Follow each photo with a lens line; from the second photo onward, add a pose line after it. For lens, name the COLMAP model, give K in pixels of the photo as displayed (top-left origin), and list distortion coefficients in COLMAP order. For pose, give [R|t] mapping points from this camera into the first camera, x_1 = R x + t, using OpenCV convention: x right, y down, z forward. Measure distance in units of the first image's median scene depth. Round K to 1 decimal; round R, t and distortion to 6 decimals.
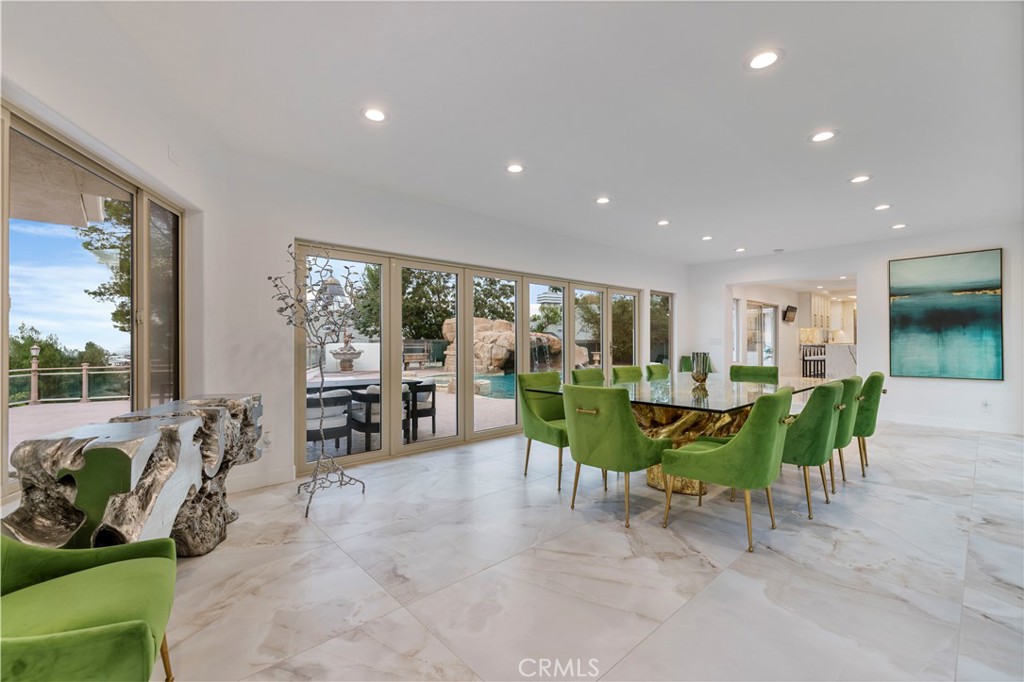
lens RADIAL K [[433.9, 0, 510.7], [0, 433.9, 343.3], [0, 0, 1]] dist [0.009767, 0.001330]
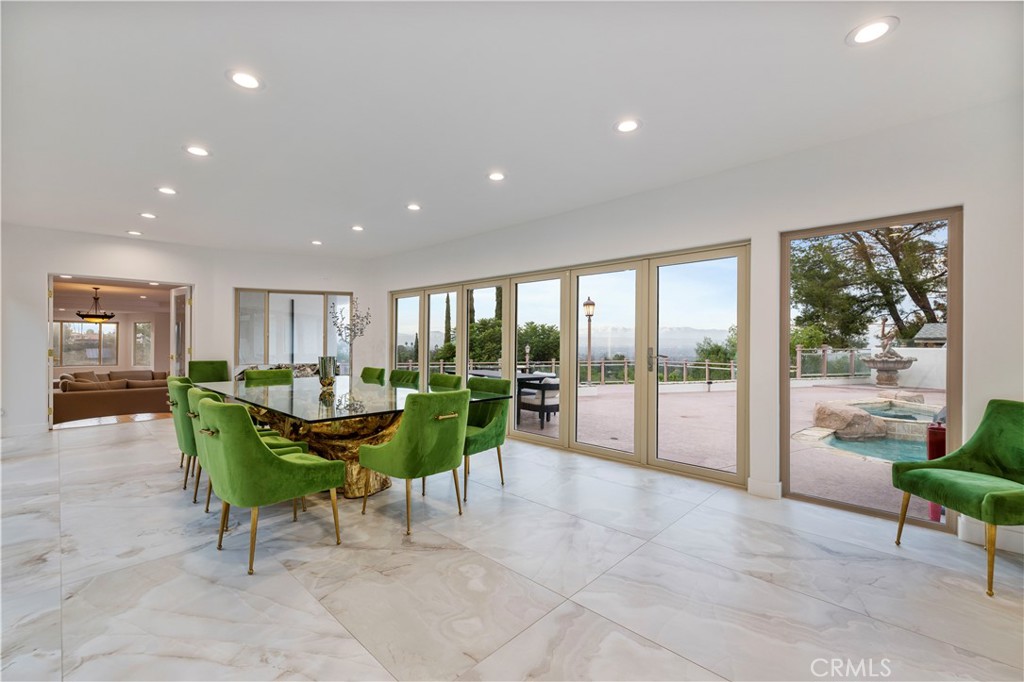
lens RADIAL K [[433.9, 0, 504.0], [0, 433.9, 338.9], [0, 0, 1]] dist [0.009767, 0.001330]
pose [[0.051411, -0.009128, -0.998636, 1.929010], [-0.006965, 0.999931, -0.009498, -0.015579], [0.998653, 0.007444, 0.051344, 1.796776]]
